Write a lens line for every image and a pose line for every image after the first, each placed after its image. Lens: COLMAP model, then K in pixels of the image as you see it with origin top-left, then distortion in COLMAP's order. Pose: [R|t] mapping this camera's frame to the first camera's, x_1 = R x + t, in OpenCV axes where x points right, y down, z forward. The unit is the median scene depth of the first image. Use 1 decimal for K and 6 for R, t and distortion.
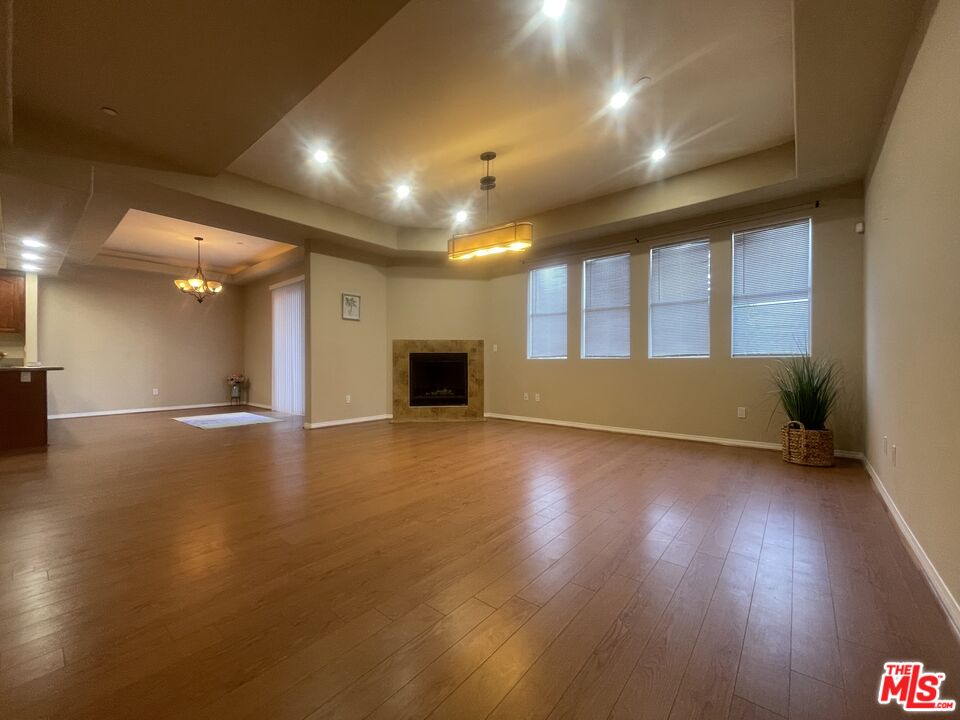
lens RADIAL K [[389.4, 0, 477.8], [0, 389.4, 362.0], [0, 0, 1]] dist [0.001704, 0.000055]
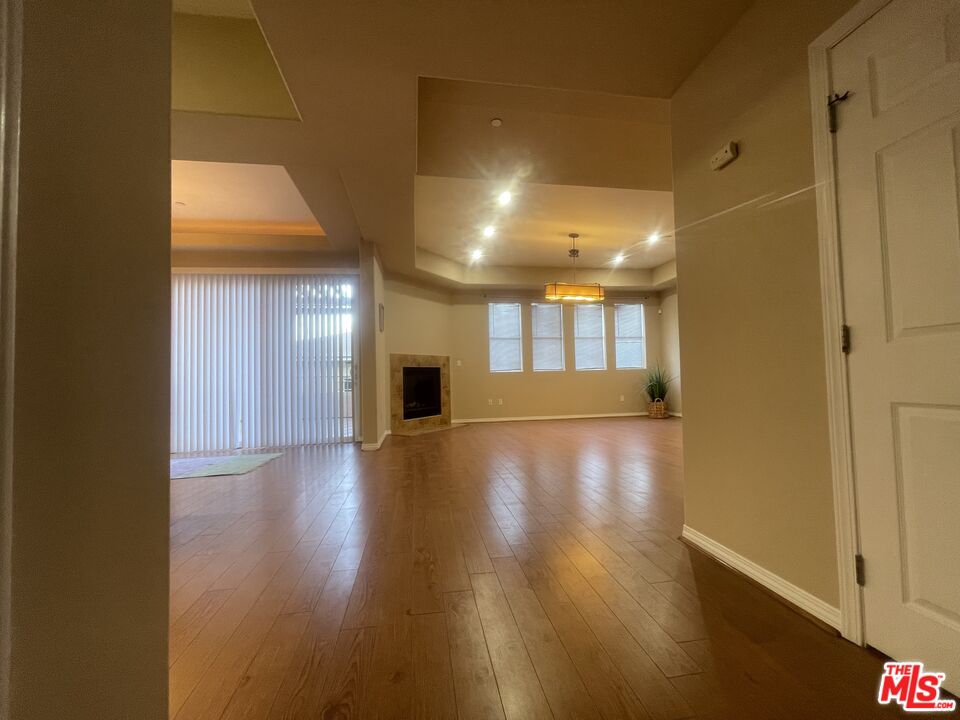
lens RADIAL K [[389.4, 0, 477.8], [0, 389.4, 362.0], [0, 0, 1]] dist [0.001704, 0.000055]
pose [[0.655211, 0.016419, 0.755268, -0.868295], [0.023320, 0.998848, -0.041945, 0.011452], [-0.755086, 0.045096, 0.654073, 0.201912]]
